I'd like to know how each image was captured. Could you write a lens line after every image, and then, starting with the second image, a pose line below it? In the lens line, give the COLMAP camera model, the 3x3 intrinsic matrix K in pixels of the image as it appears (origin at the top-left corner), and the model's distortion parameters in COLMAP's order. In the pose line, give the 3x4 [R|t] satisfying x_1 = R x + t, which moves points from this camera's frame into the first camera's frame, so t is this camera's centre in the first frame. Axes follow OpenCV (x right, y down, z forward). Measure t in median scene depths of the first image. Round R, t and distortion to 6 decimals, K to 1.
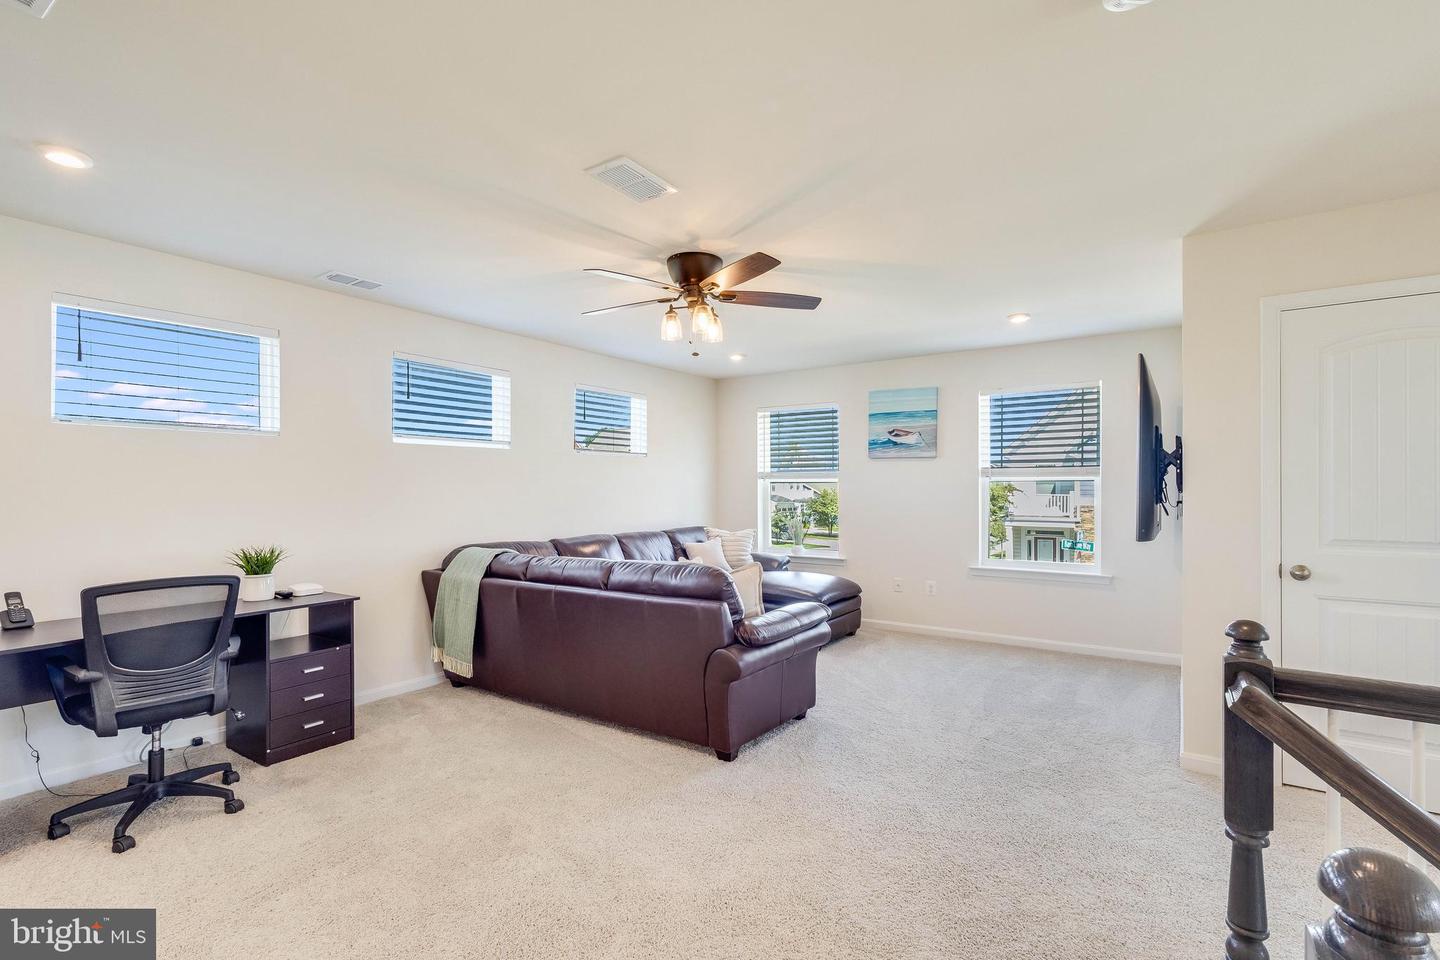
lens RADIAL K [[658.3, 0, 725.0], [0, 658.3, 481.7], [0, 0, 1]] dist [-0.005190, 0.000034]
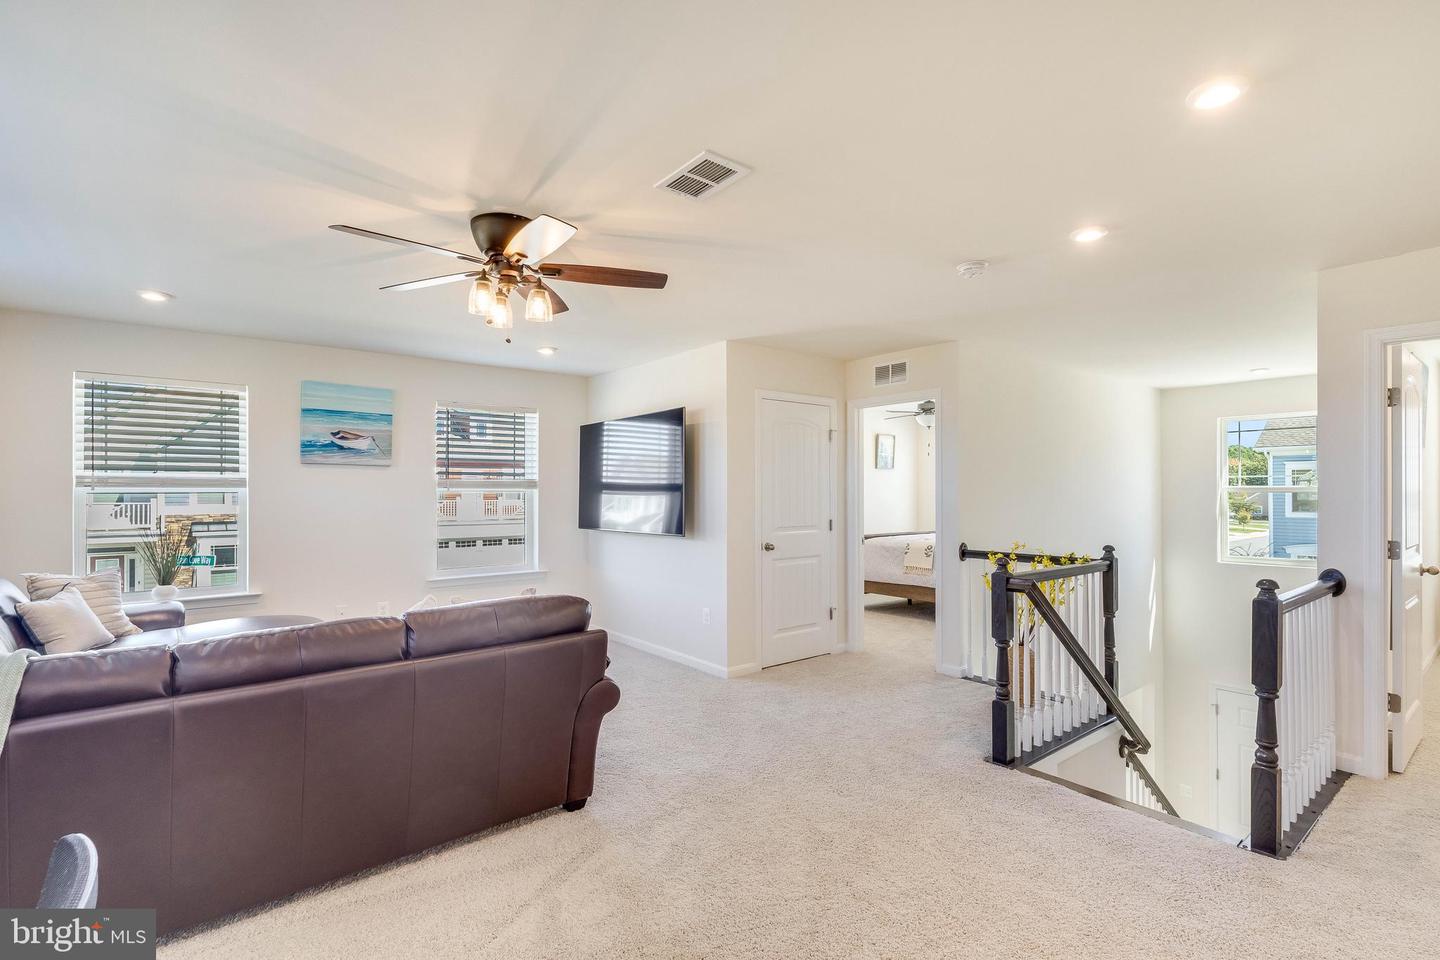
lens RADIAL K [[658.3, 0, 726.5], [0, 658.3, 487.9], [0, 0, 1]] dist [-0.005190, 0.000034]
pose [[0.278171, 0.005961, 0.960513, -0.415788], [-0.007413, 0.999964, -0.004059, -0.006384], [-0.960503, -0.005991, 0.278205, 0.286033]]
